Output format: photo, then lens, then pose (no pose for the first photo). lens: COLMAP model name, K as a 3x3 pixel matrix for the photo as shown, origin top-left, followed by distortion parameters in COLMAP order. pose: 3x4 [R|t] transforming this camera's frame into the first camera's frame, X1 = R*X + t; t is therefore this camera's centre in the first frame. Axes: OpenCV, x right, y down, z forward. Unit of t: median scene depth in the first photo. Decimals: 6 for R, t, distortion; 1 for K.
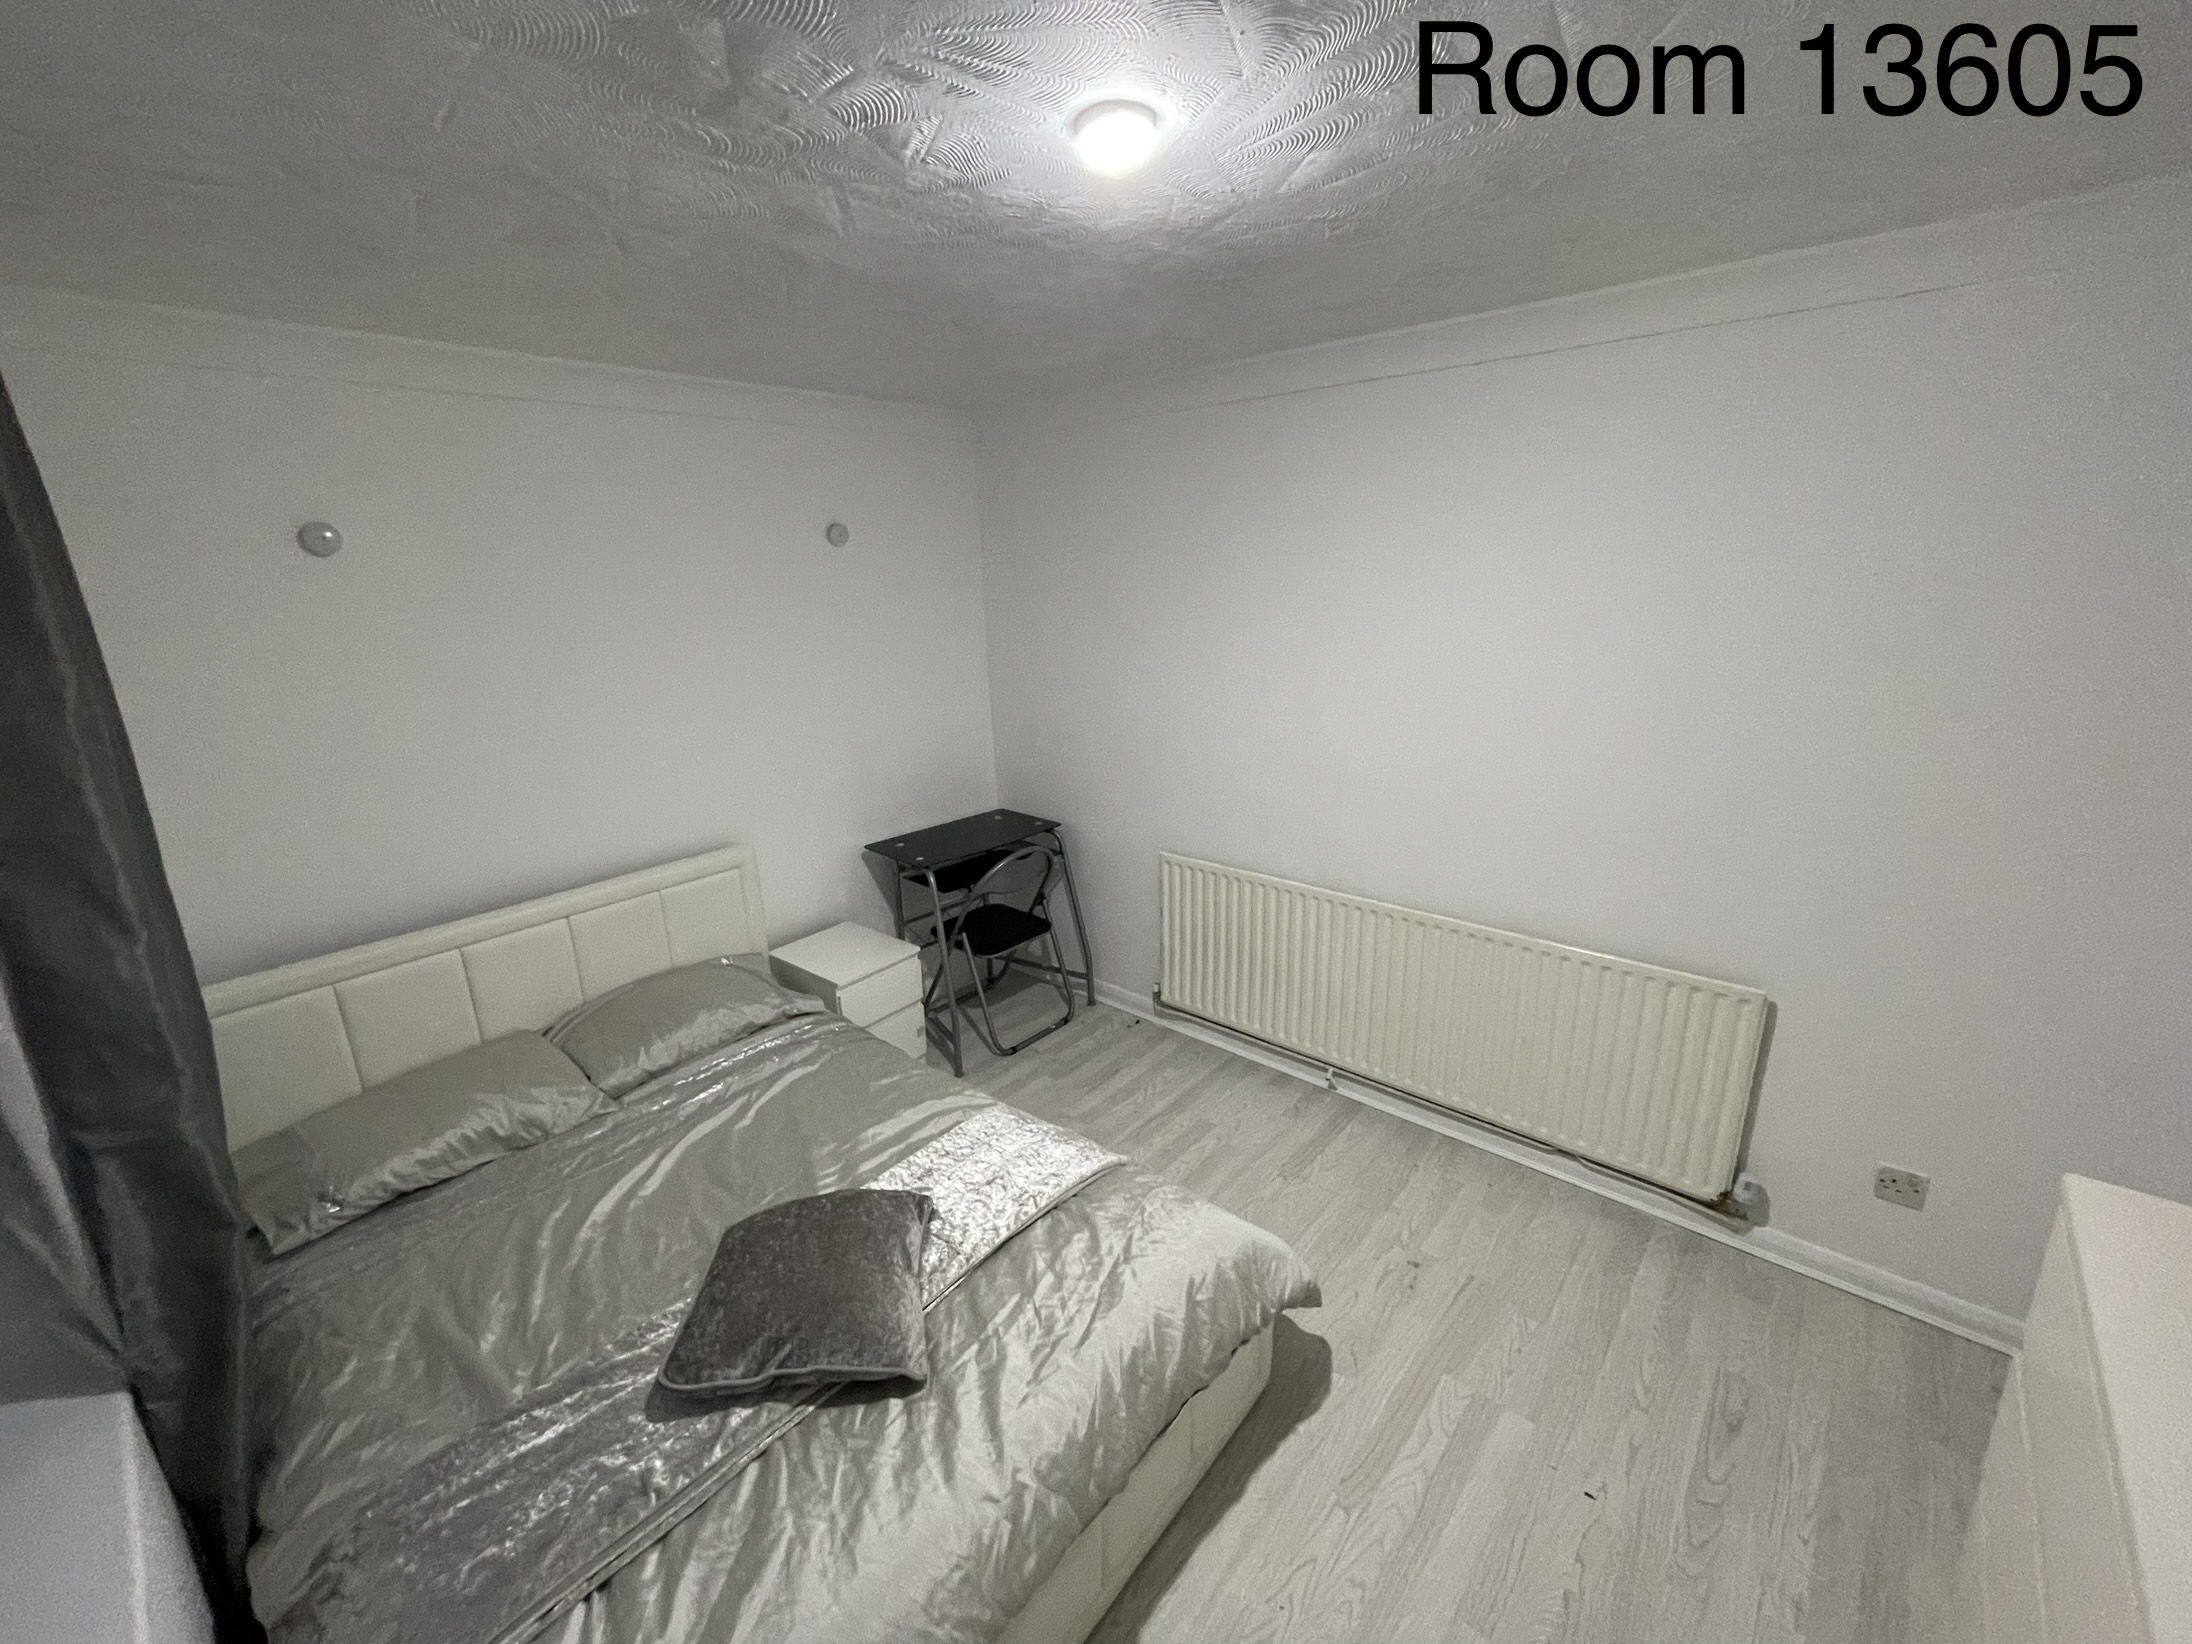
lens RADIAL K [[882.4, 0, 1096.0], [0, 882.4, 822.0], [0, 0, 1]] dist [-0.006481, -0.000080]
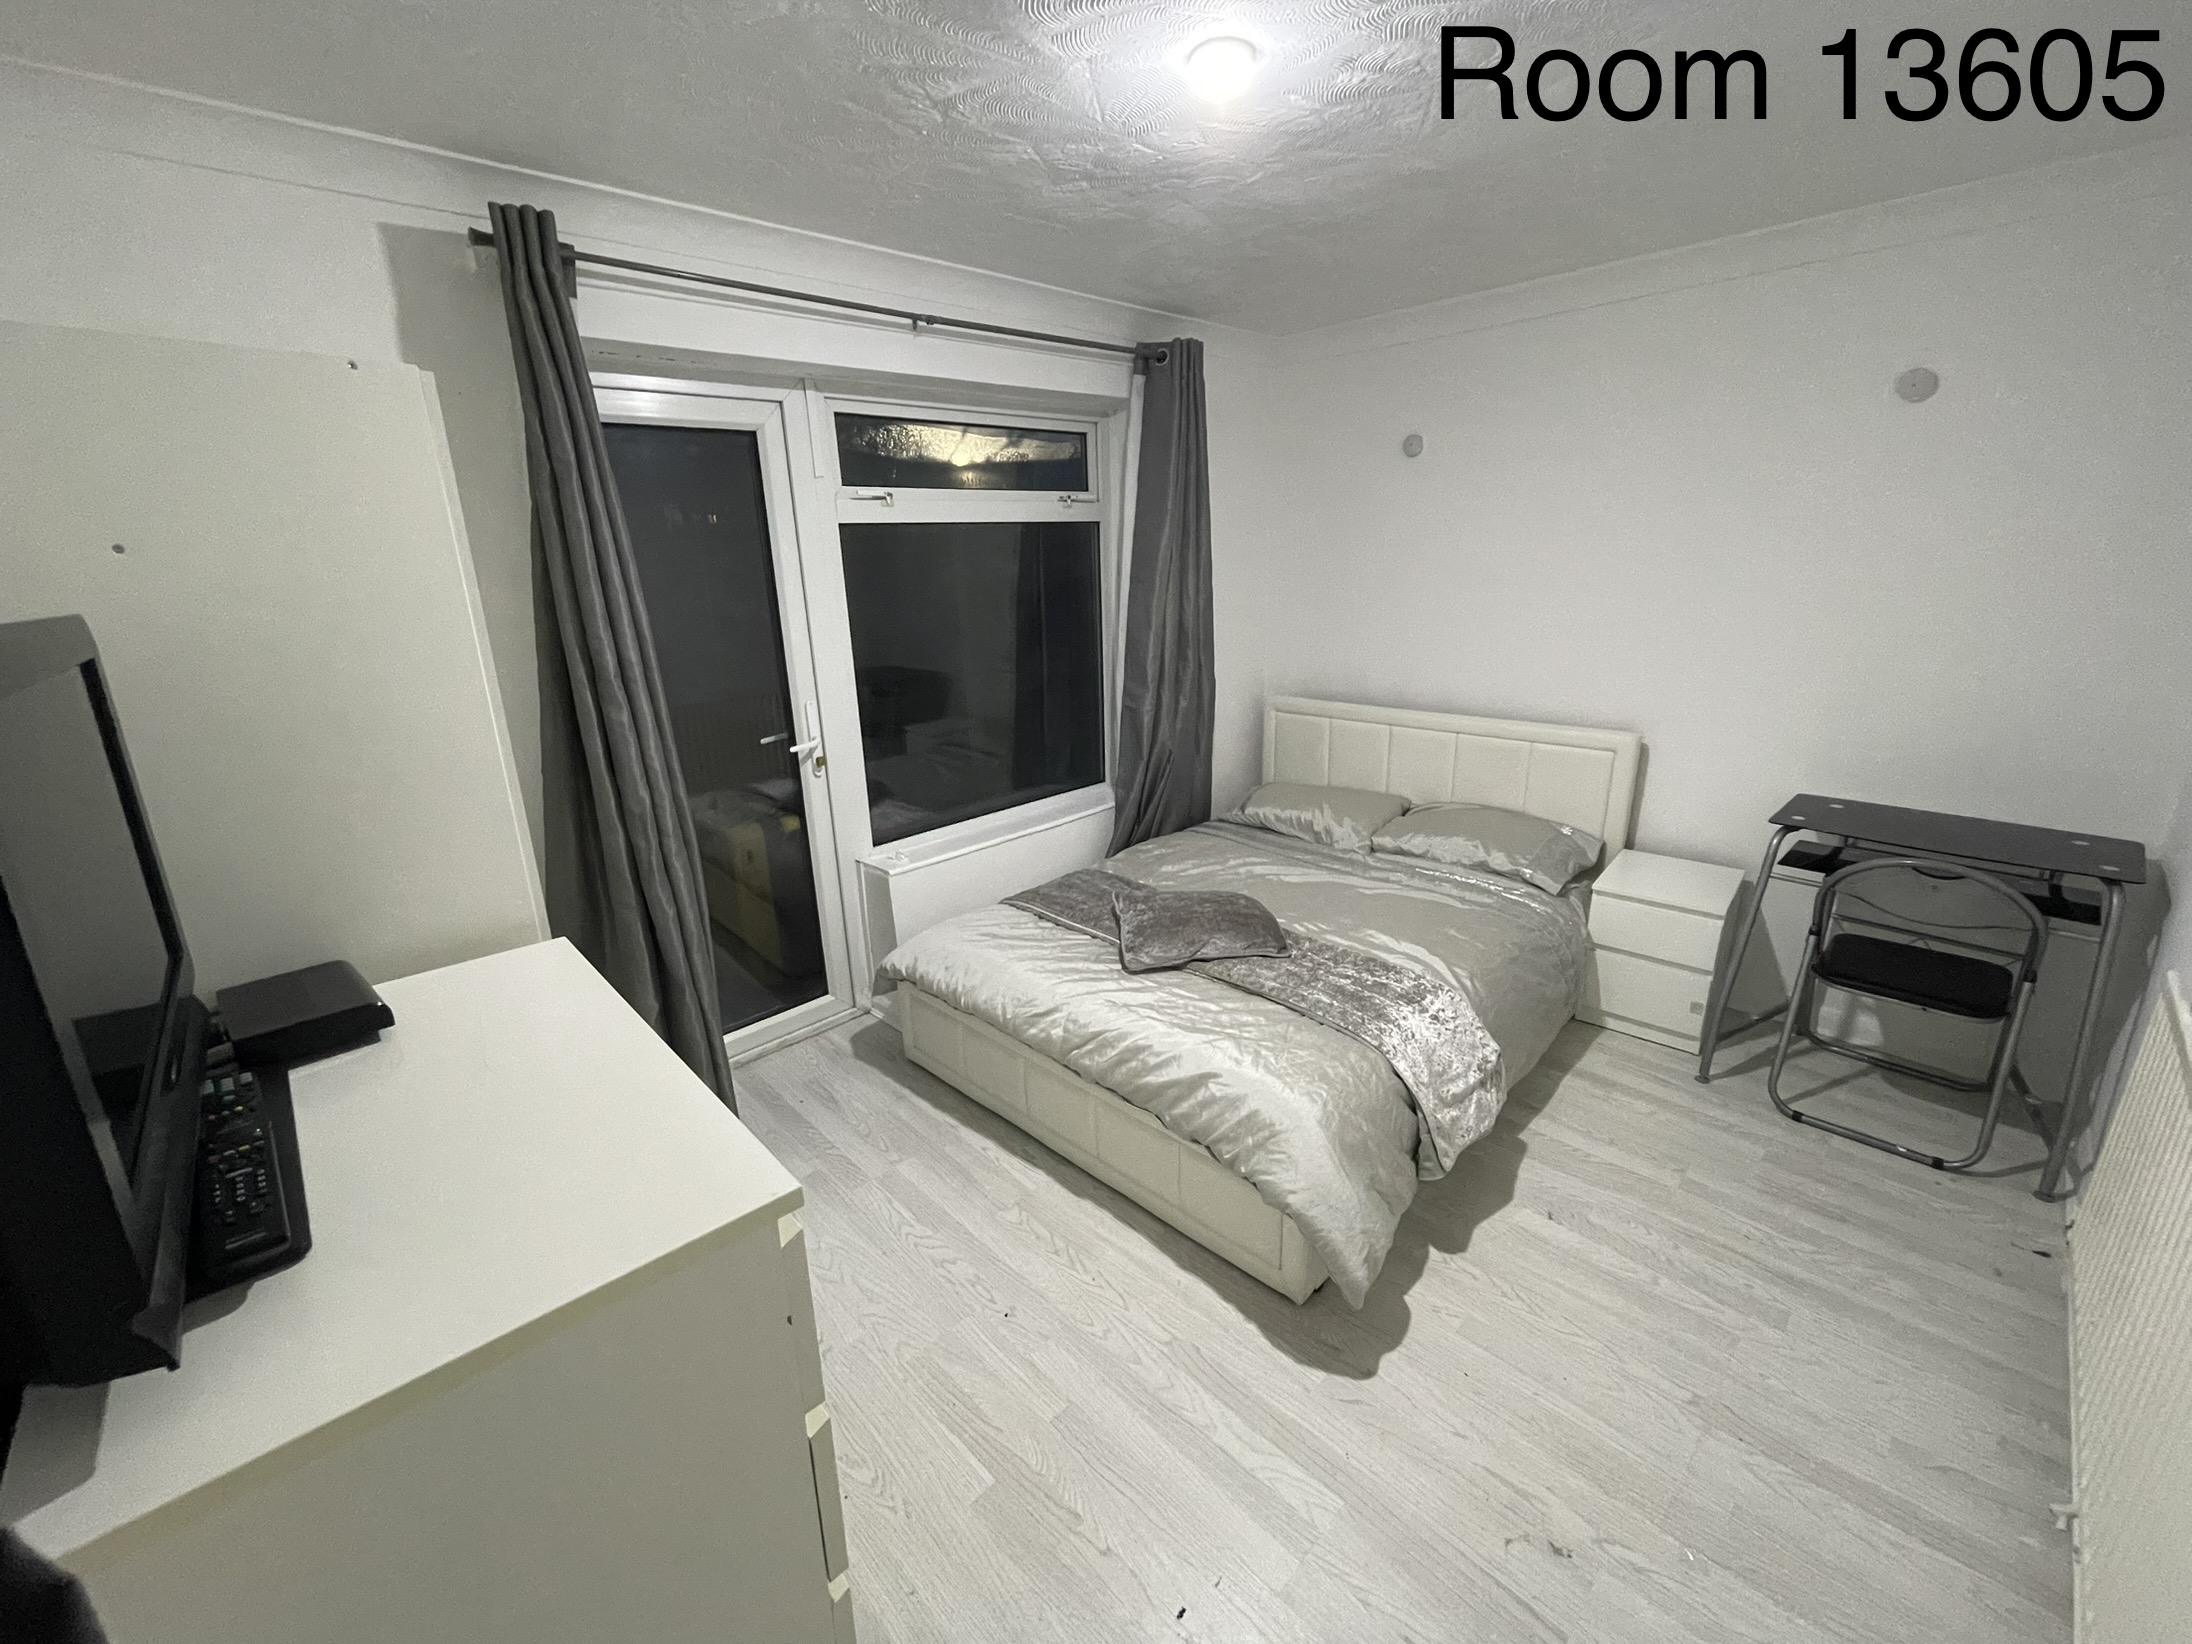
lens RADIAL K [[882.4, 0, 1096.0], [0, 882.4, 822.0], [0, 0, 1]] dist [-0.006481, -0.000080]
pose [[-0.068983, 0.325403, -0.943056, 0.805736], [-0.247118, 0.910273, 0.332168, -0.084738], [0.966527, 0.255960, 0.017620, 0.549268]]
